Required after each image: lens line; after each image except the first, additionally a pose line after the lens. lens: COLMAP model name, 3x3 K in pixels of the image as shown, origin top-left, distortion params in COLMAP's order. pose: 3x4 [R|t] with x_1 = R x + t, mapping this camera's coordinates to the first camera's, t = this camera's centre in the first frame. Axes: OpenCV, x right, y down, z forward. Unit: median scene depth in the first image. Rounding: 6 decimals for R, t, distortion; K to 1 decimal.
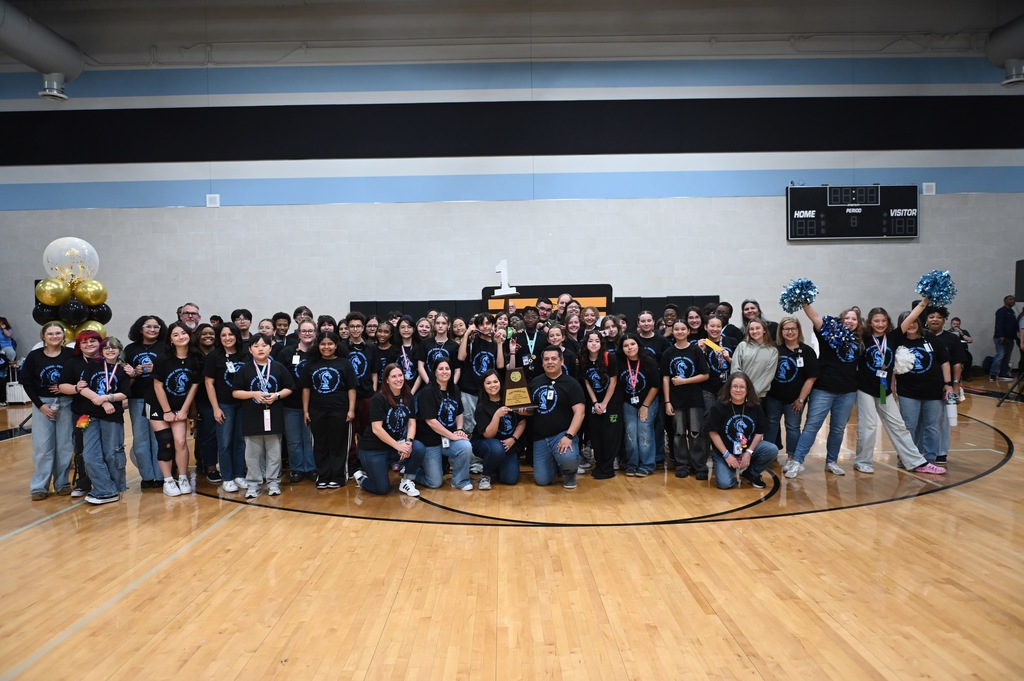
lens RADIAL K [[677.7, 0, 512.0], [0, 677.7, 340.5], [0, 0, 1]] dist [-0.010860, -0.003123]
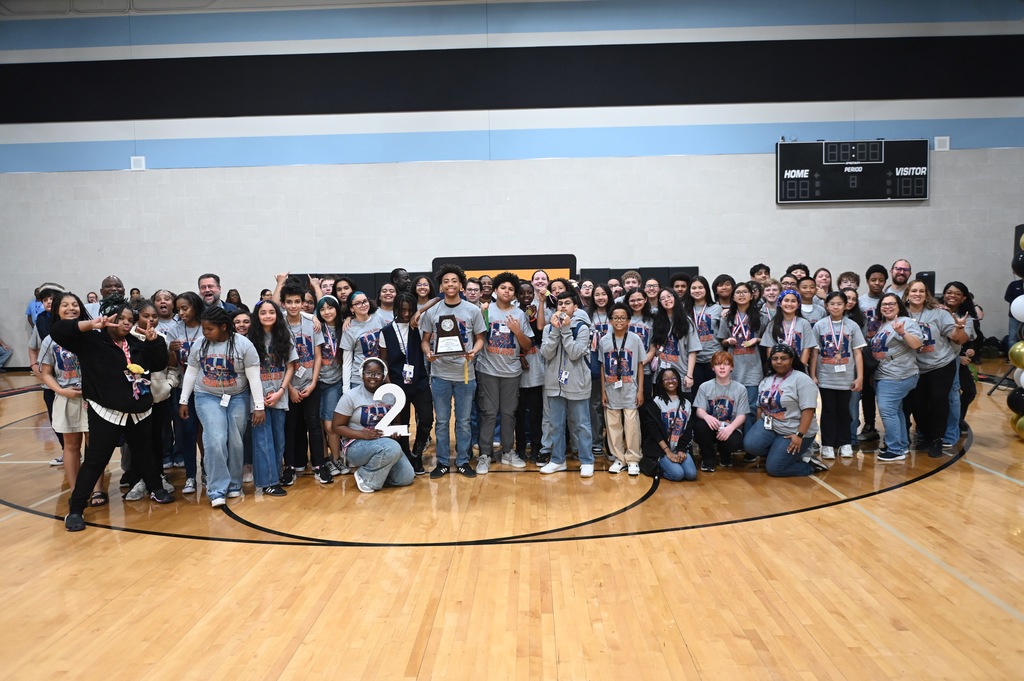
lens RADIAL K [[717.4, 0, 529.0], [0, 717.4, 338.3], [0, 0, 1]] dist [-0.010306, -0.002588]
pose [[0.999389, 0.001553, -0.034907, 0.118975], [-0.000357, 0.999413, 0.034243, -0.004363], [0.034939, -0.034209, 0.998804, 0.048229]]
